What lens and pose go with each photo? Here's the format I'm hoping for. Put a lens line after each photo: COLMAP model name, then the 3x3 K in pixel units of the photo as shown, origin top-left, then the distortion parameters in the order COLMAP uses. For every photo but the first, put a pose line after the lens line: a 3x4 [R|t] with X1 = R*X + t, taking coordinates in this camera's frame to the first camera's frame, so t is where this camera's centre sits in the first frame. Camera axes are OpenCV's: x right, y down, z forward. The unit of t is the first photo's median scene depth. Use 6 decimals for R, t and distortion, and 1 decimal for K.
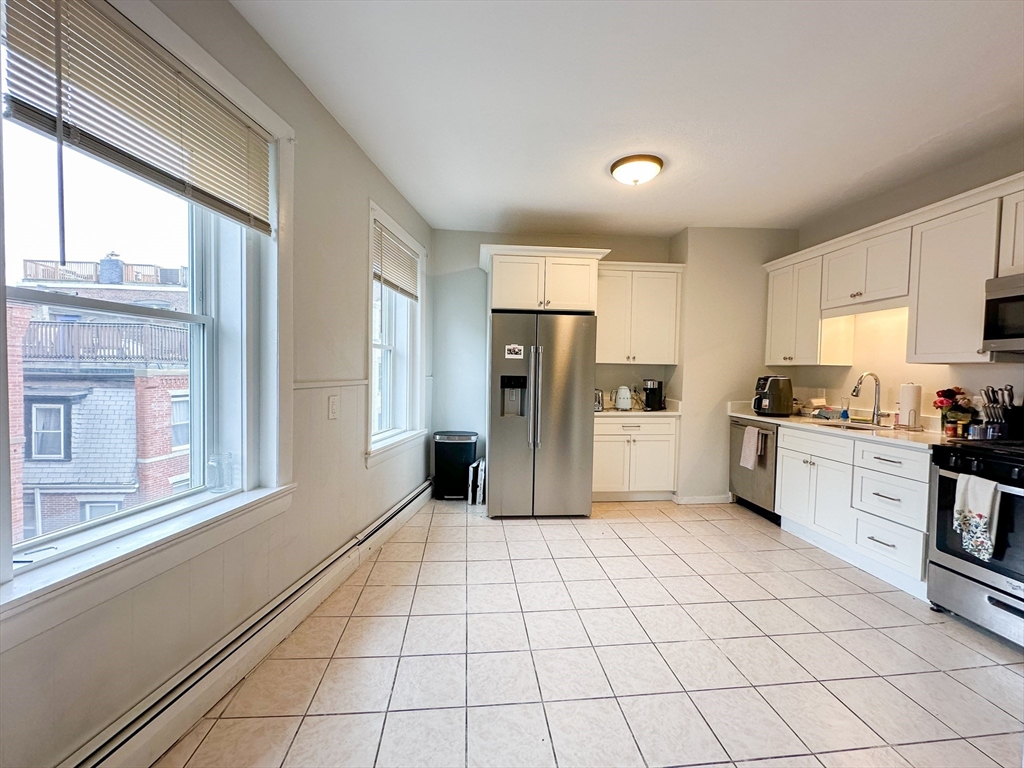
lens RADIAL K [[408.6, 0, 511.8], [0, 408.6, 386.0], [0, 0, 1]] dist [-0.002360, 0.000263]
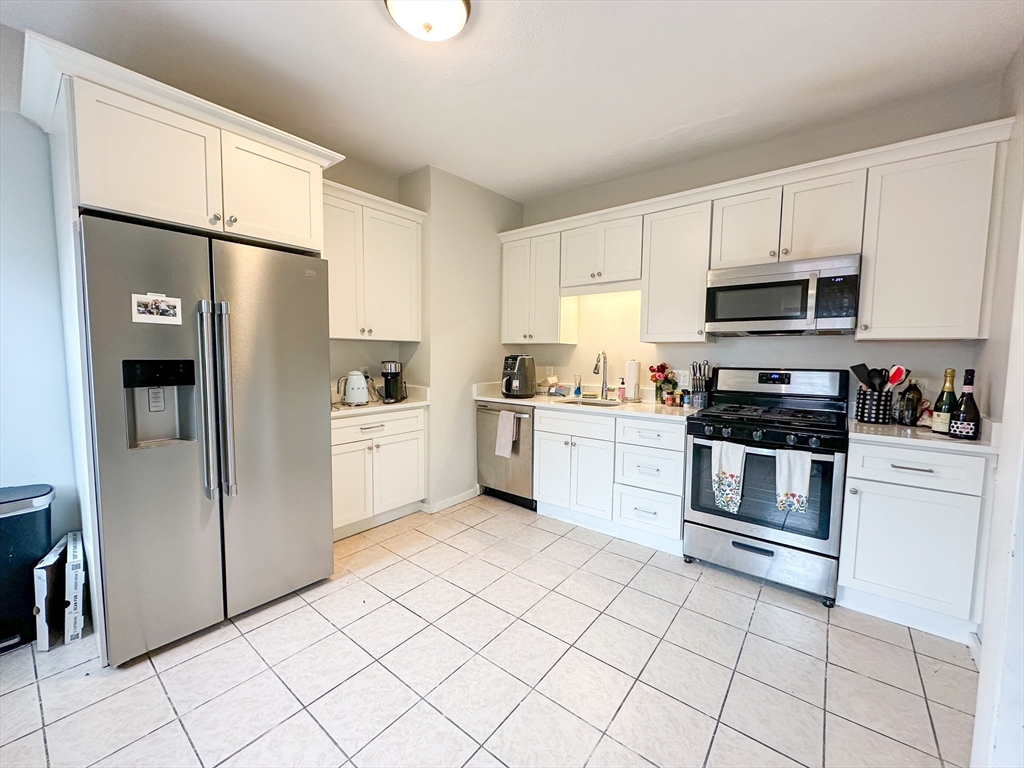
lens RADIAL K [[408.6, 0, 511.8], [0, 408.6, 386.0], [0, 0, 1]] dist [-0.002360, 0.000263]
pose [[0.699850, -0.065009, 0.711325, -0.047100], [0.028211, 0.997588, 0.063415, -0.013234], [-0.713732, -0.024313, 0.699996, 0.363331]]
